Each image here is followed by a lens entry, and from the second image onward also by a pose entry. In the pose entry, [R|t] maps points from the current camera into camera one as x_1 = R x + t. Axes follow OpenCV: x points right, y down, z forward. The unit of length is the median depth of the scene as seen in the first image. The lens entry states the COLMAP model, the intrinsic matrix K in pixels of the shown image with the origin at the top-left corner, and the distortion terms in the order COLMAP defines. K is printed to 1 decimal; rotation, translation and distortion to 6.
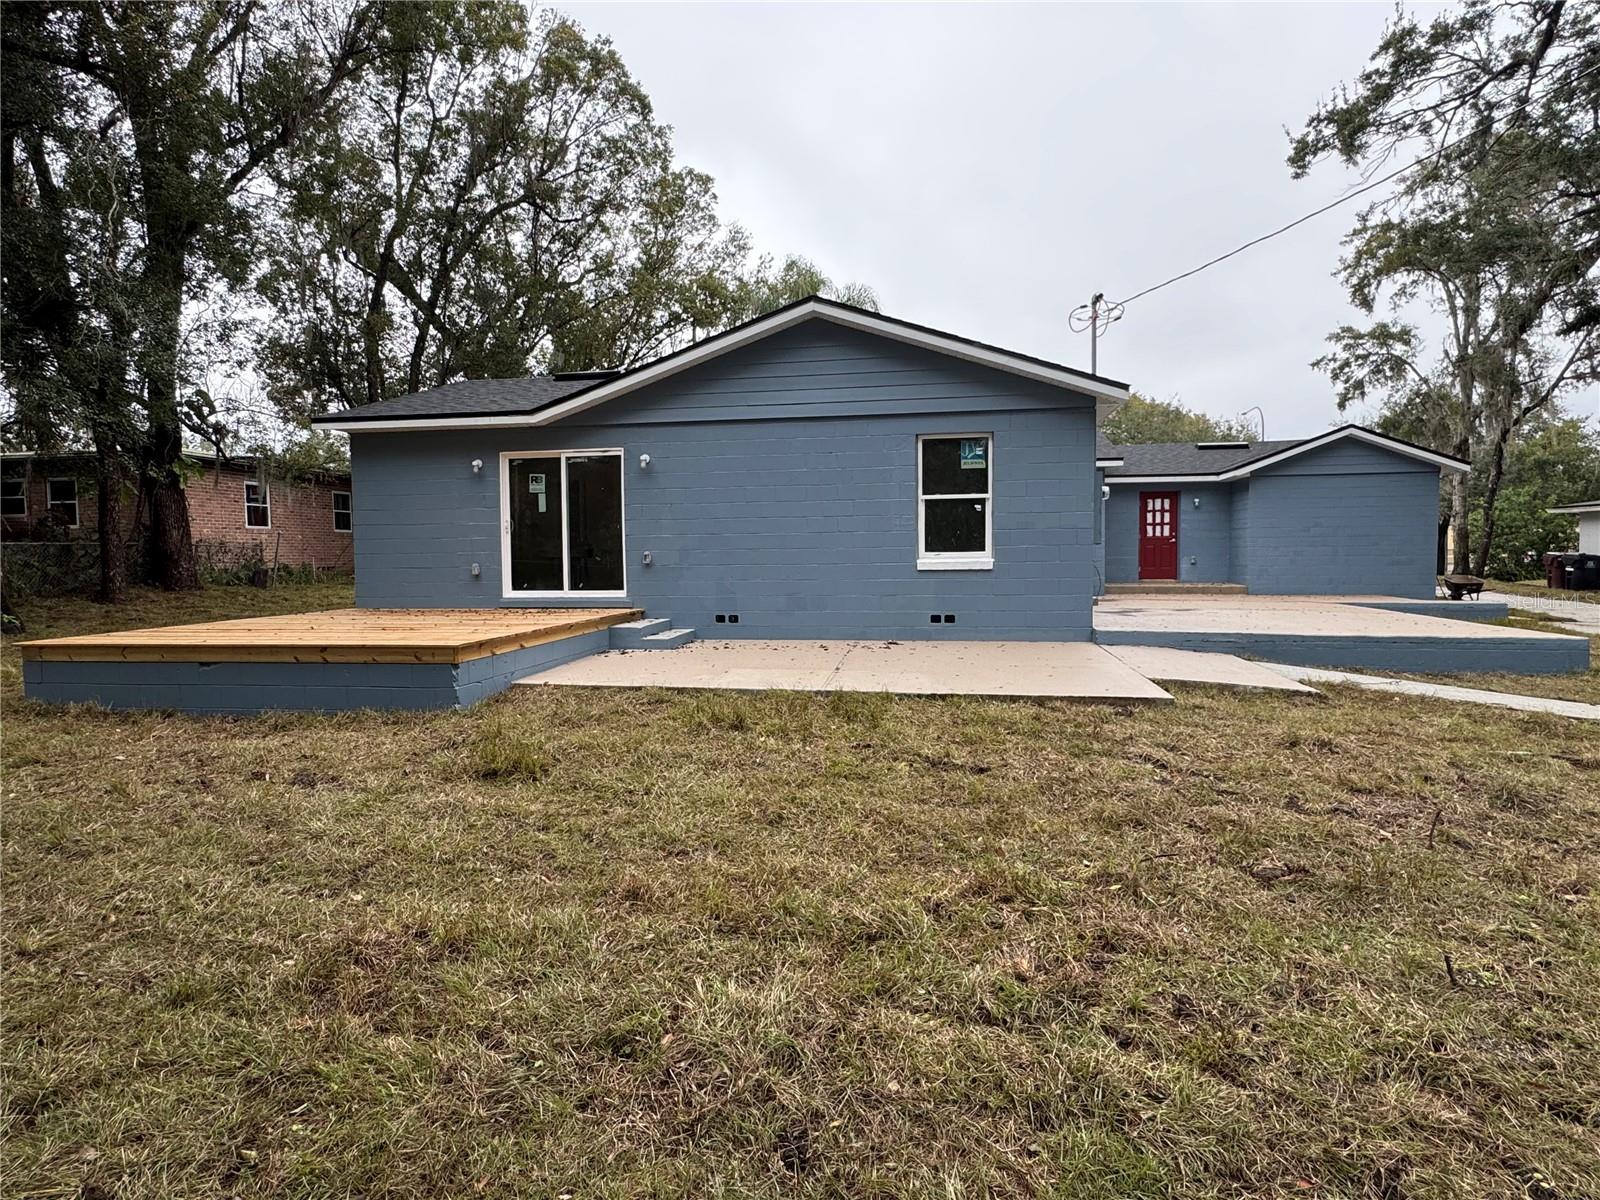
lens RADIAL K [[858.1, 0, 797.9], [0, 858.1, 597.3], [0, 0, 1]] dist [0.000520, 0.000262]
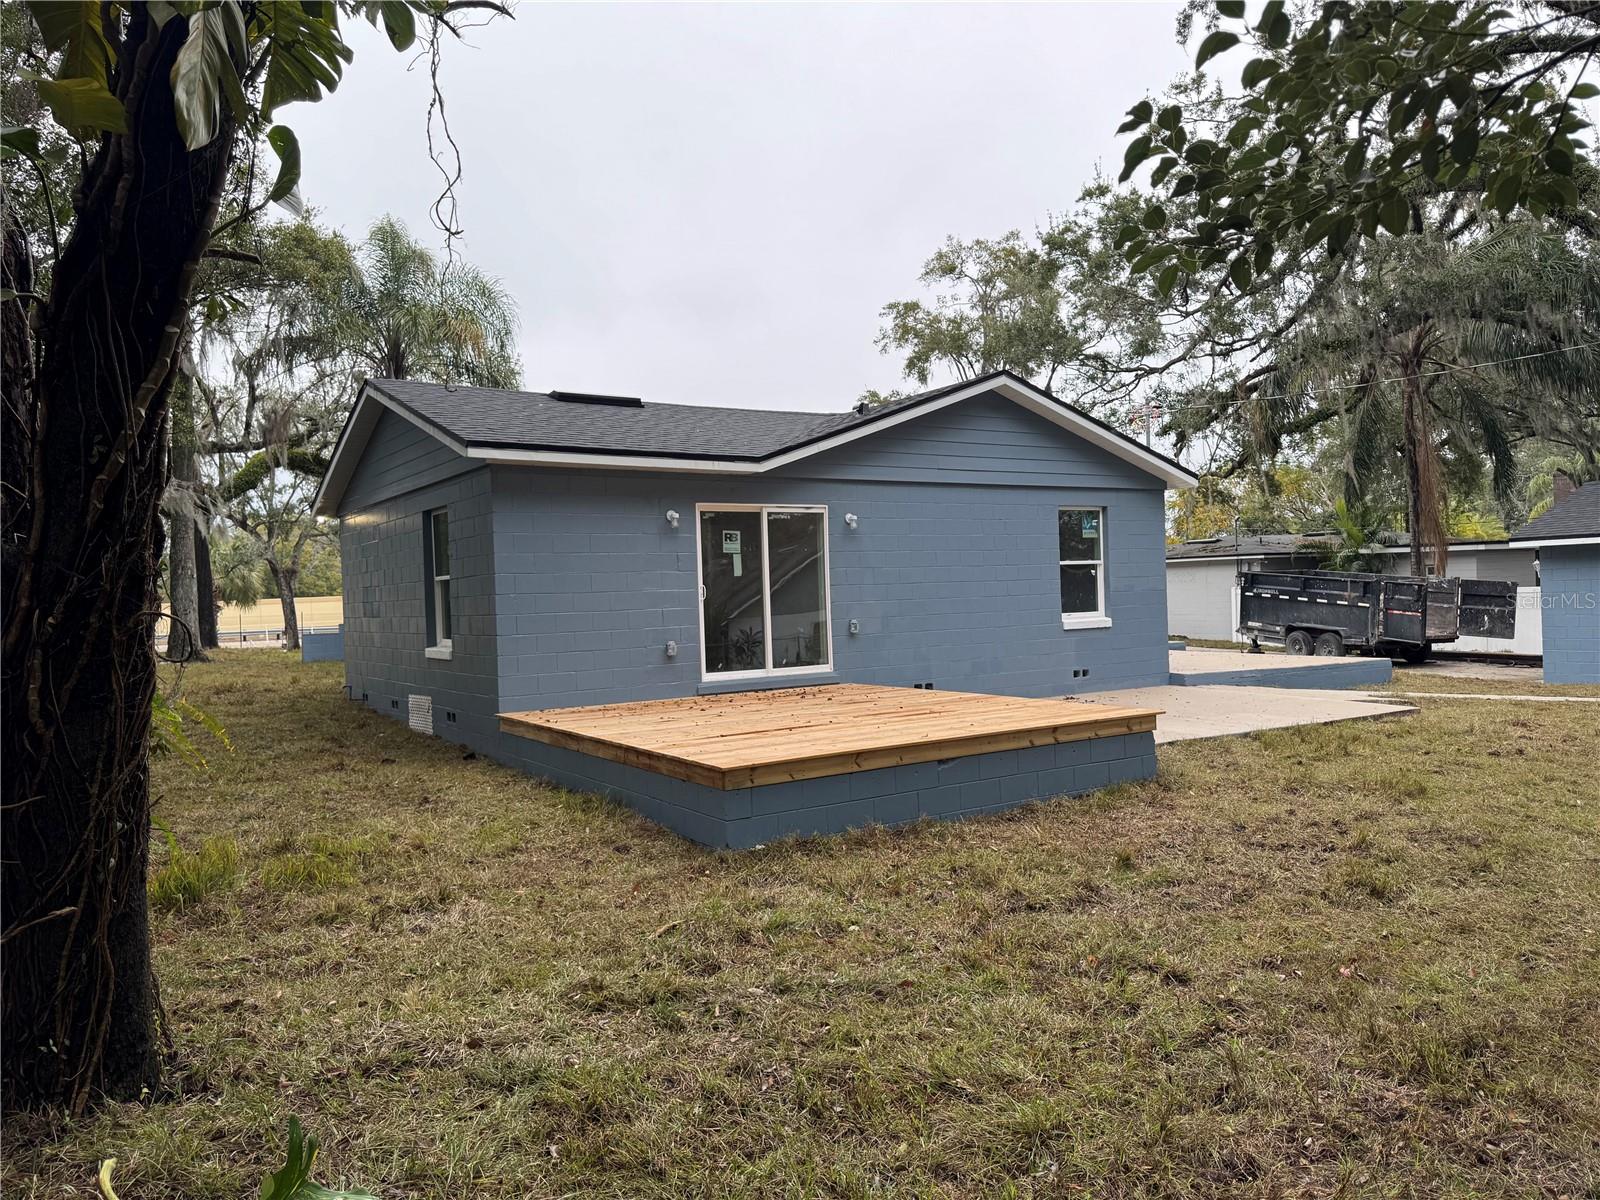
lens RADIAL K [[1106.4, 0, 808.2], [0, 1106.4, 596.9], [0, 0, 1]] dist [0.108235, -0.173183]
pose [[0.741088, -0.014260, 0.671257, -0.989248], [0.056341, 0.997569, -0.041009, -0.031836], [-0.669040, 0.068210, 0.740090, 0.162121]]
